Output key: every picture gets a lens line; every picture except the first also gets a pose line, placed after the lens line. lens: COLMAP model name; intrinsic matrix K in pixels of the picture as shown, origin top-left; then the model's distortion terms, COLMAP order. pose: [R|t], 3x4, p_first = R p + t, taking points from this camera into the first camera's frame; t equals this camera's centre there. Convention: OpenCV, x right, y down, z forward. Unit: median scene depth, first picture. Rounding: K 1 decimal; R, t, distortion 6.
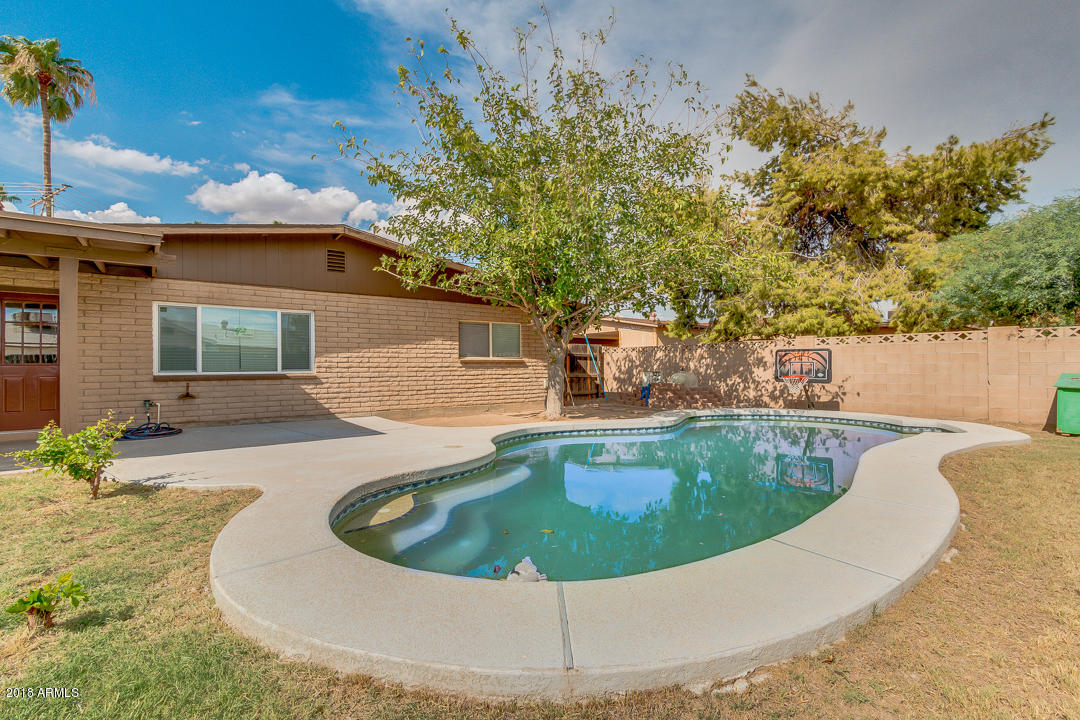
lens RADIAL K [[496.2, 0, 549.6], [0, 496.2, 367.3], [0, 0, 1]] dist [0.001050, 0.000375]
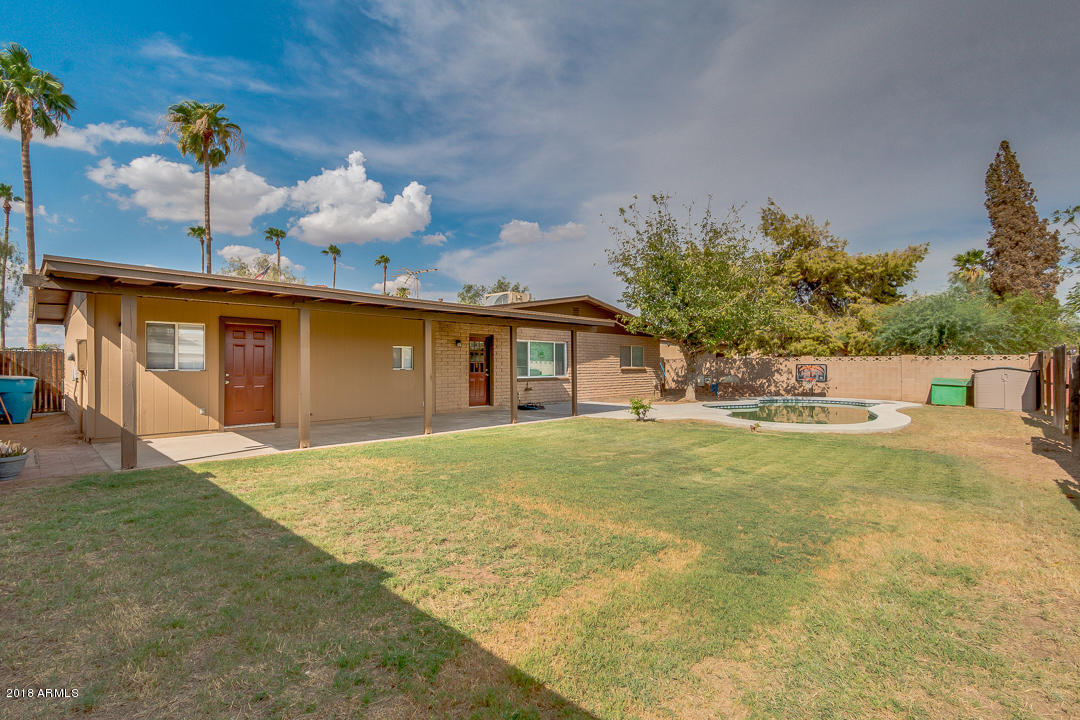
lens RADIAL K [[524.4, 0, 566.3], [0, 524.4, 367.2], [0, 0, 1]] dist [0.040954, -0.000437]
pose [[0.981818, 0.004712, 0.189764, -0.680992], [-0.004687, 0.999989, -0.000578, -0.017383], [-0.189764, -0.000322, 0.981830, -0.688803]]
